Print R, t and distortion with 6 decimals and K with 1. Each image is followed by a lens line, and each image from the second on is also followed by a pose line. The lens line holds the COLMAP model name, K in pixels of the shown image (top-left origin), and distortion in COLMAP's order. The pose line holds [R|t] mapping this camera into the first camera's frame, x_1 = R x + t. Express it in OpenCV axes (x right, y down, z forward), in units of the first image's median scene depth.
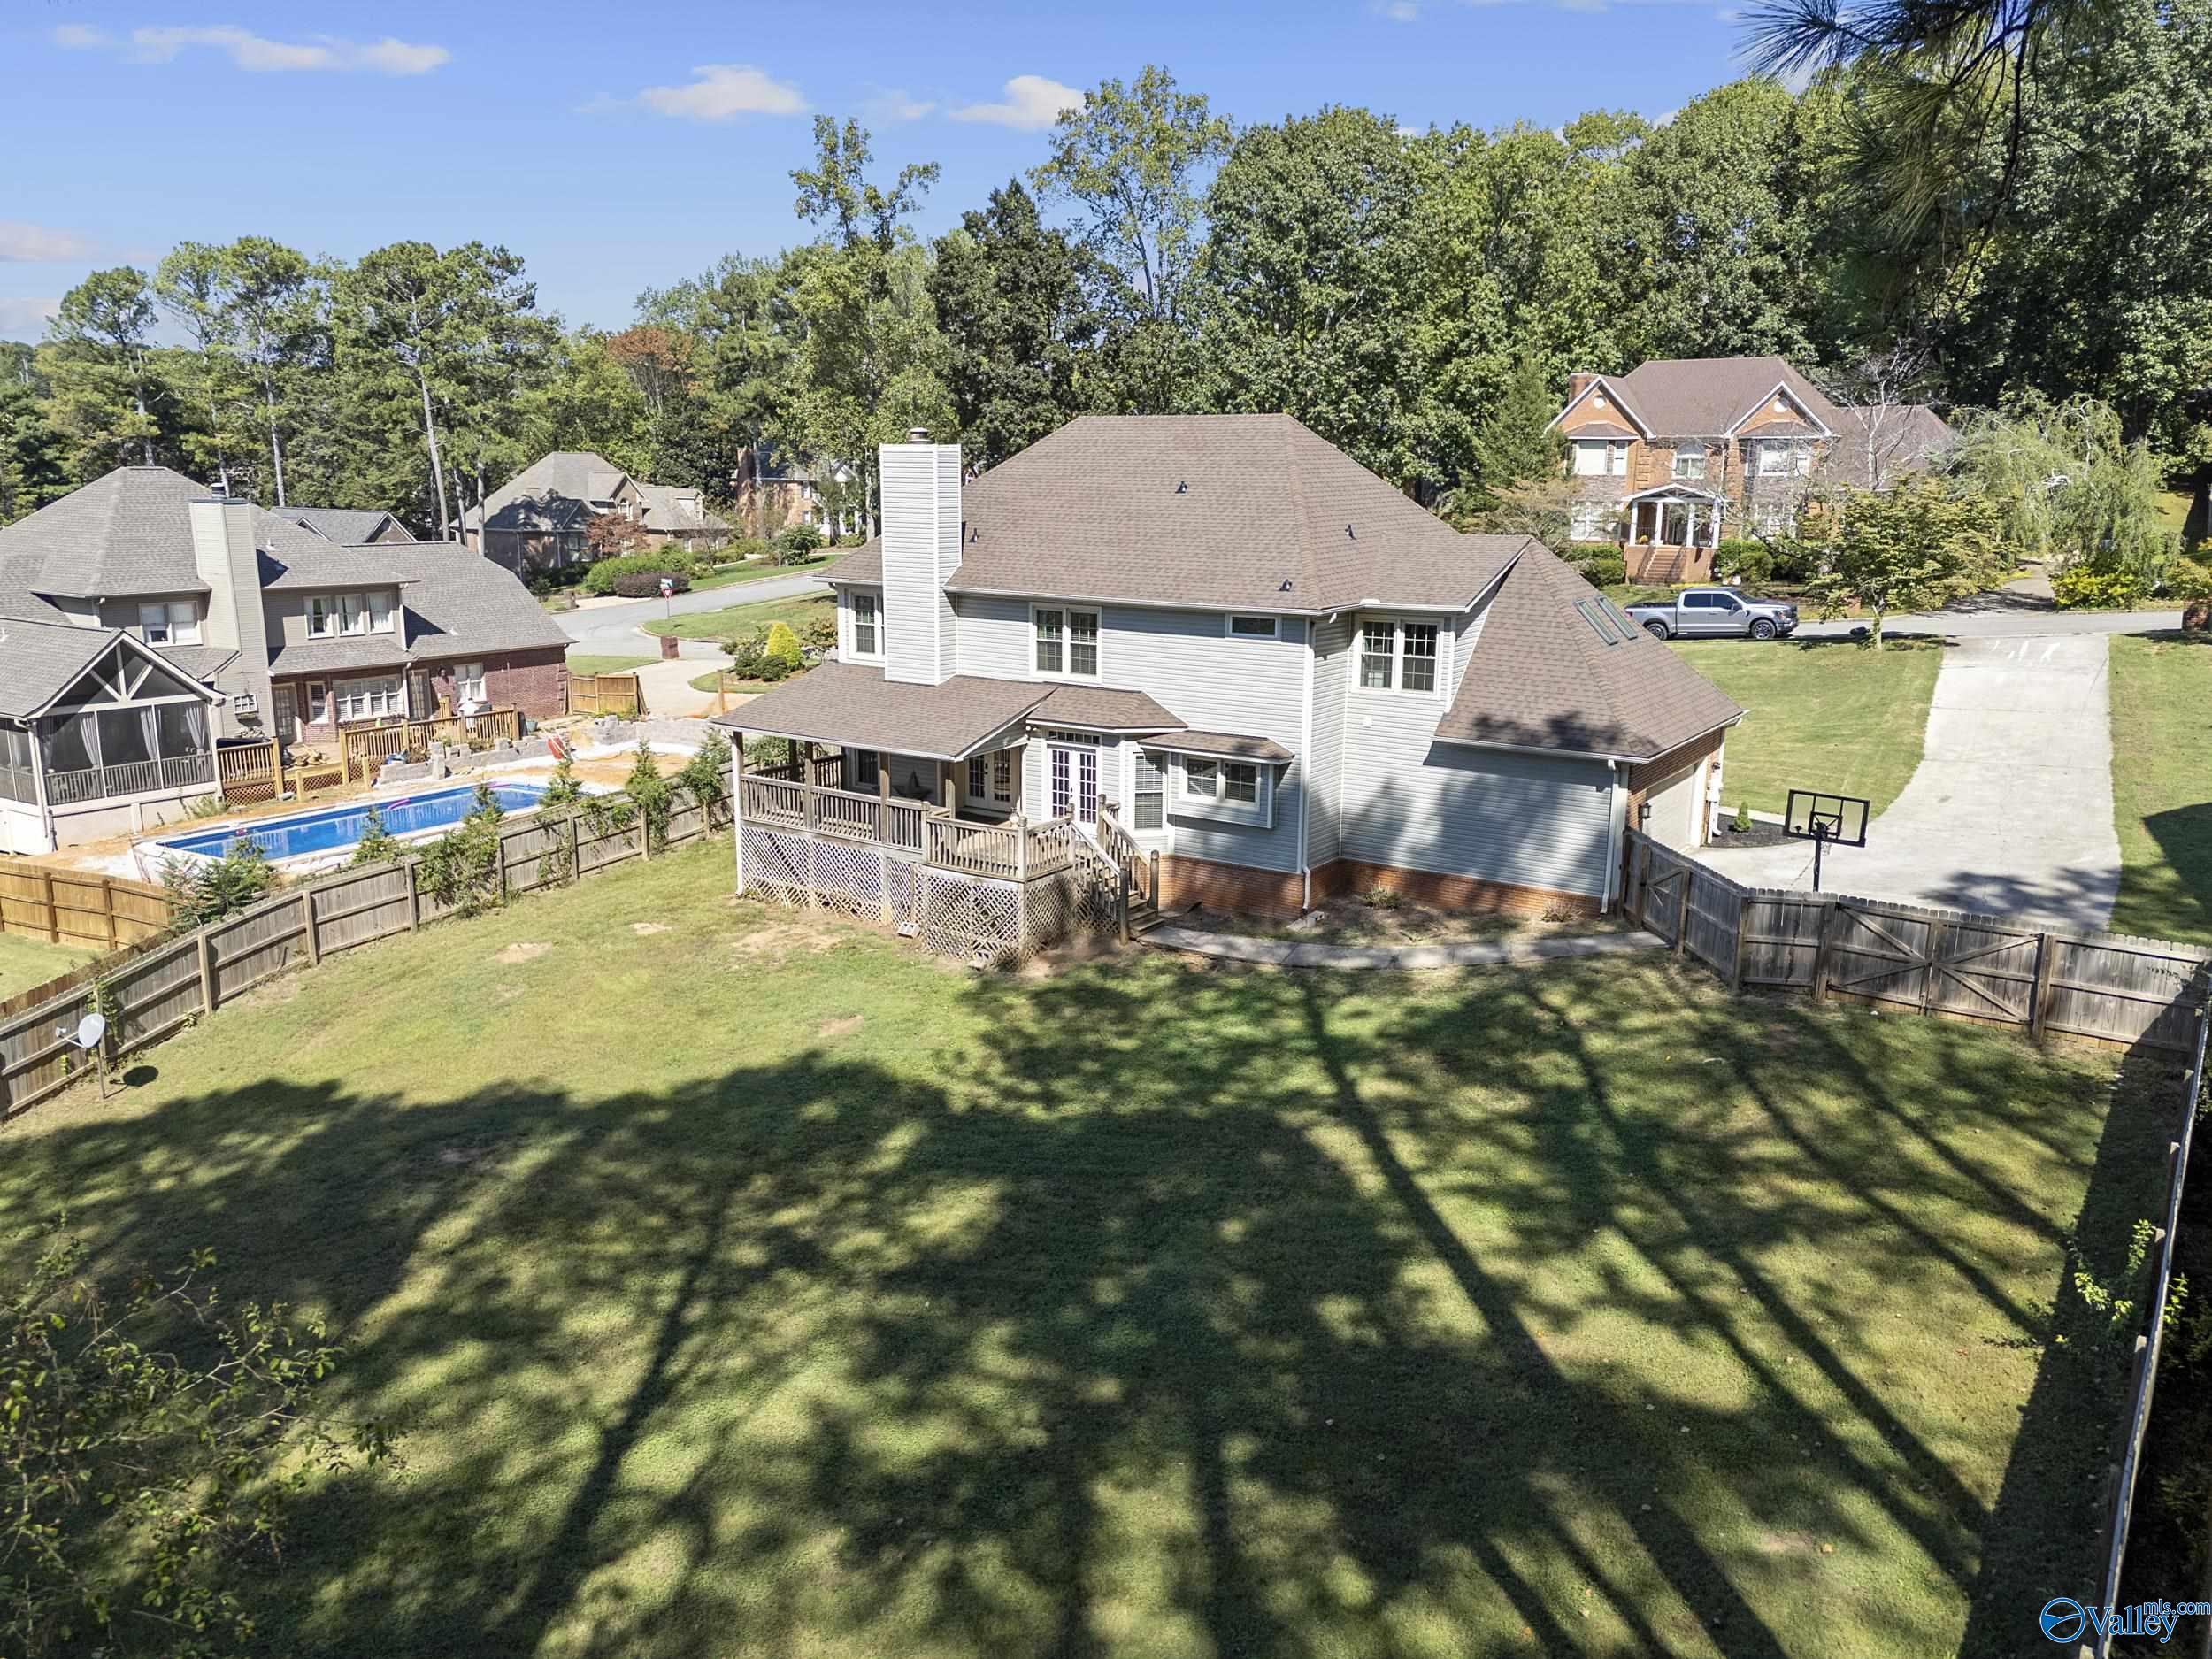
lens RADIAL K [[1607.9, 0, 1116.5], [0, 1607.9, 823.8], [0, 0, 1]] dist [0.085782, -0.088105]
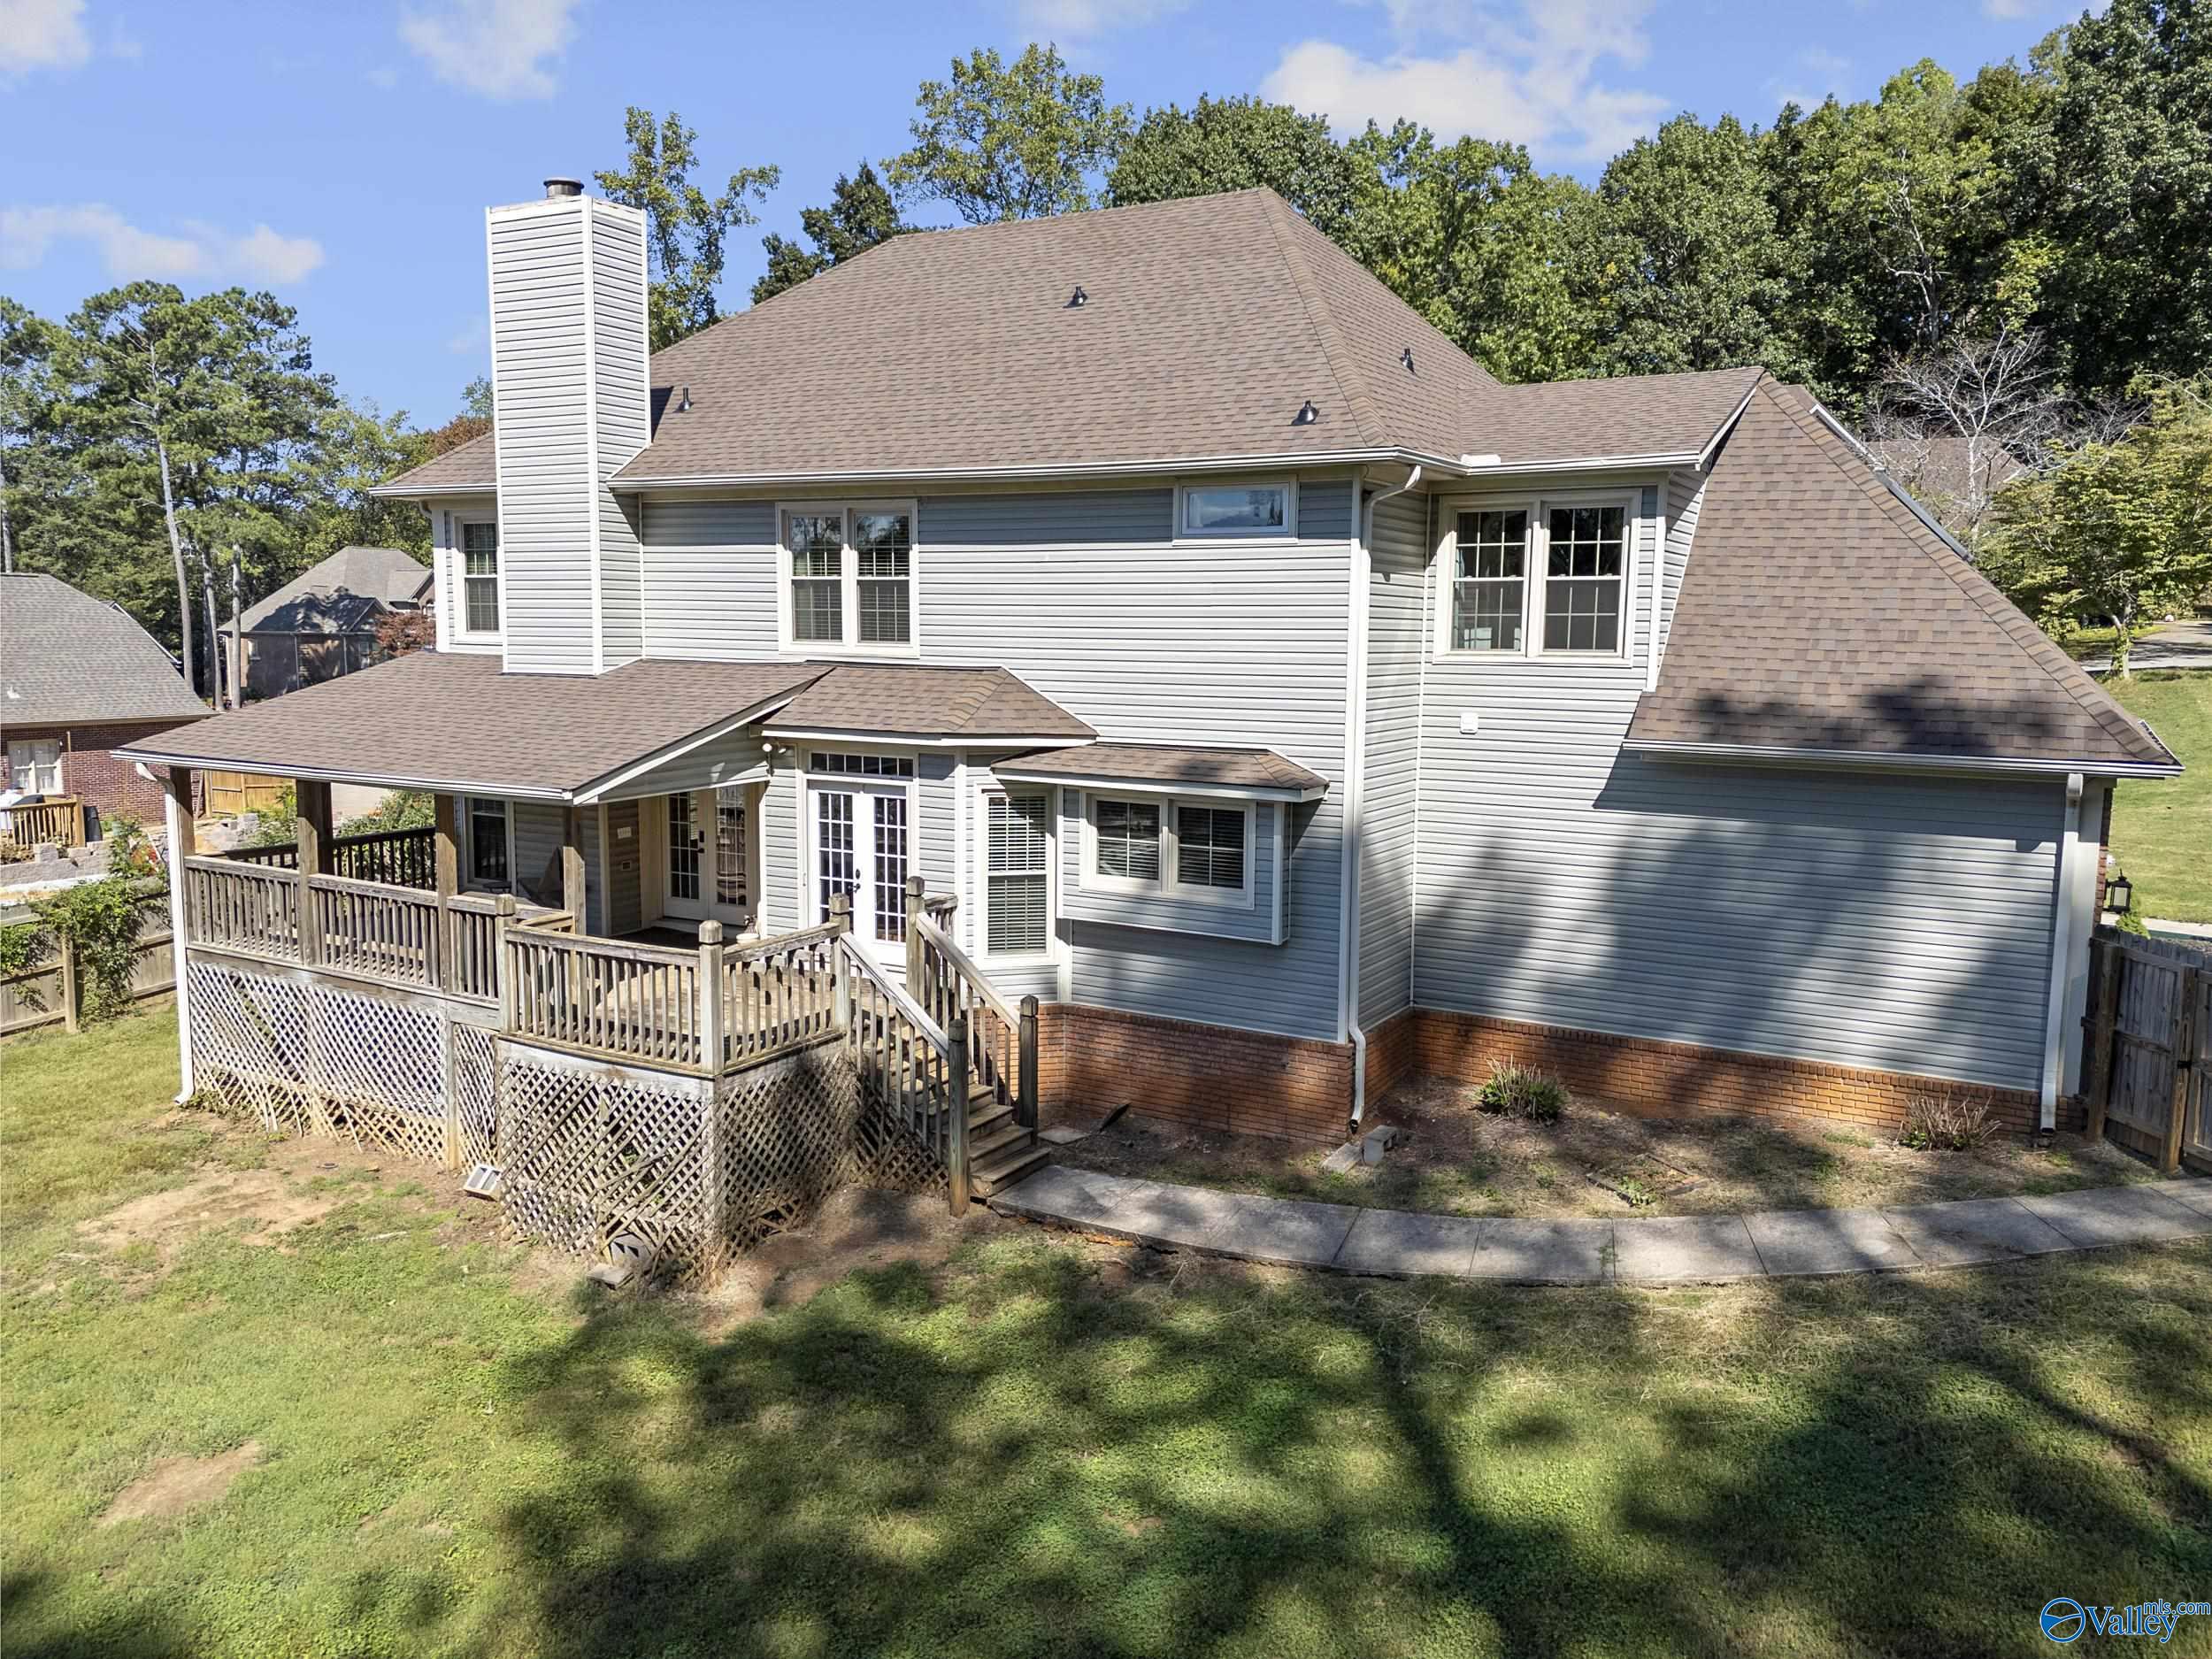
lens RADIAL K [[1607.9, 0, 1116.5], [0, 1607.9, 823.8], [0, 0, 1]] dist [0.085782, -0.088105]
pose [[0.997993, -0.007899, 0.062831, 0.019335], [0.013616, 0.995749, -0.091099, 0.009187], [-0.061844, 0.091772, 0.993858, 0.509491]]
